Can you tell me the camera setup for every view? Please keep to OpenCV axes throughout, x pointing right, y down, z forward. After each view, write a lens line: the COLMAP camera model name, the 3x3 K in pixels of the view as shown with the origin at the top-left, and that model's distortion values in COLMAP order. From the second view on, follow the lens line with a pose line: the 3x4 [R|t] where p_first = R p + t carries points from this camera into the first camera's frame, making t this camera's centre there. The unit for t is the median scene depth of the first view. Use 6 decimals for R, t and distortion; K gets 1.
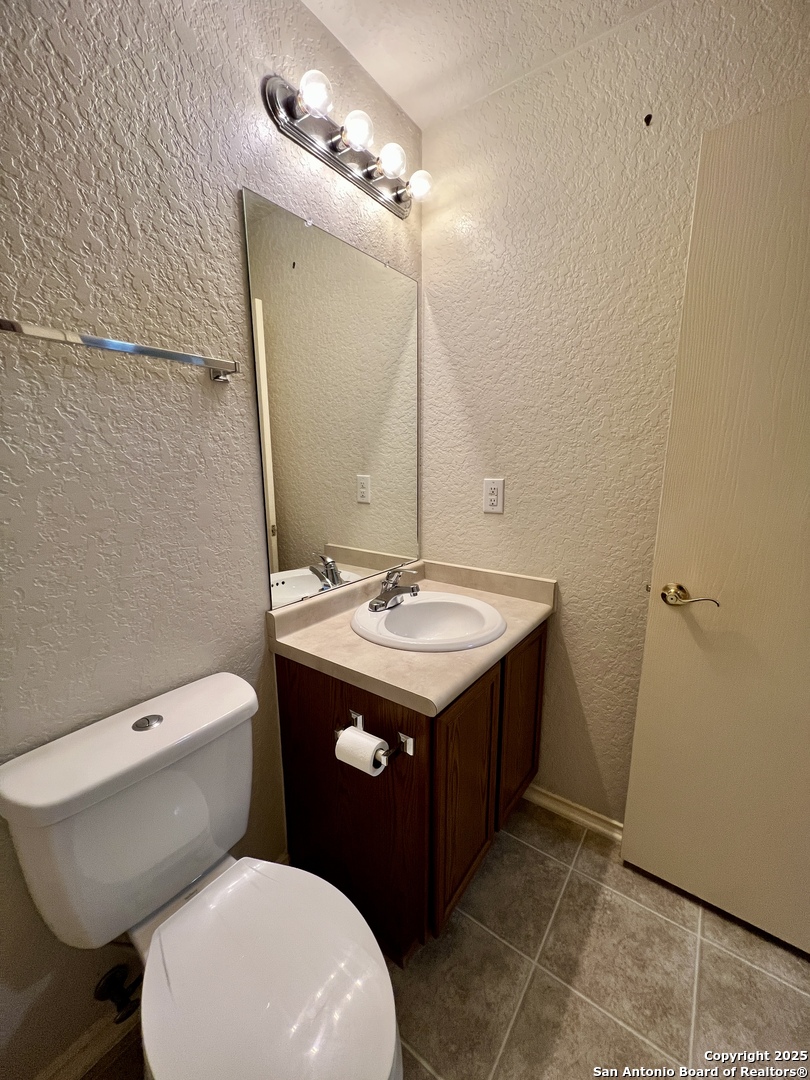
lens RADIAL K [[432.4, 0, 401.8], [0, 432.4, 542.1], [0, 0, 1]] dist [-0.001594, 0.000545]
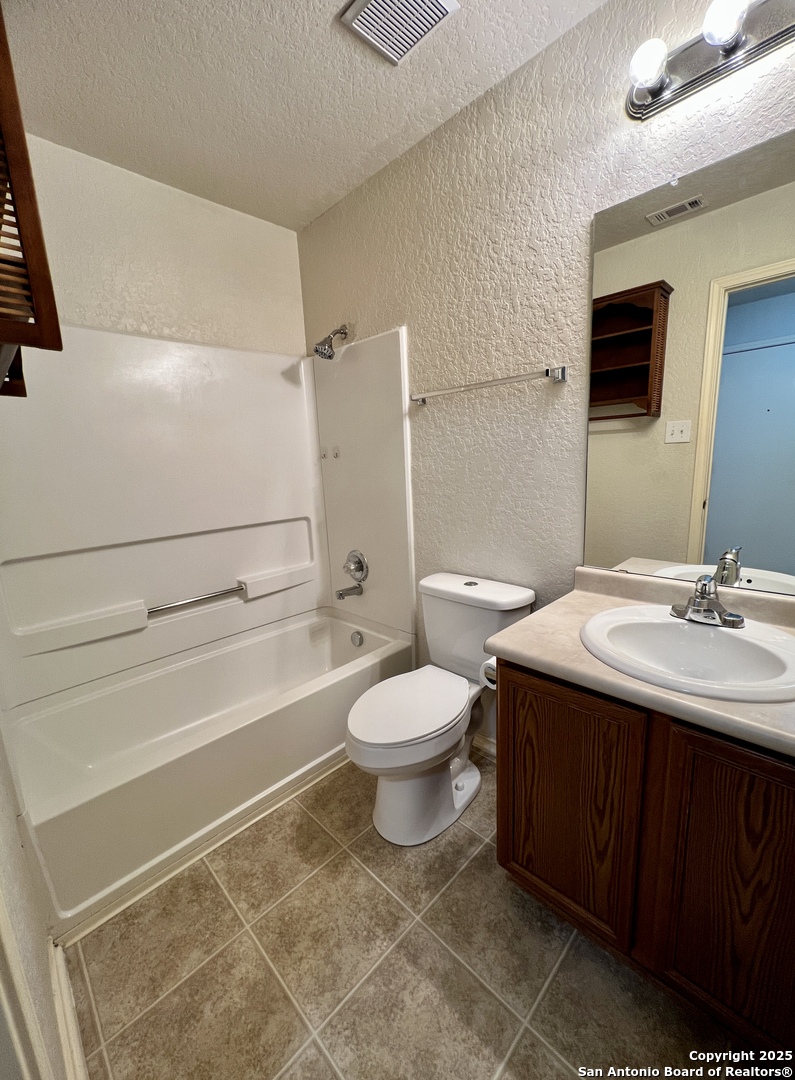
lens RADIAL K [[430.3, 0, 397.5], [0, 430.3, 540.0], [0, 0, 1]] dist [-0.000656, 0.000007]
pose [[-0.148511, 0.196086, -0.969275, 1.081051], [-0.142234, 0.965718, 0.217159, -0.115172], [0.978629, 0.170115, -0.115530, 0.749914]]
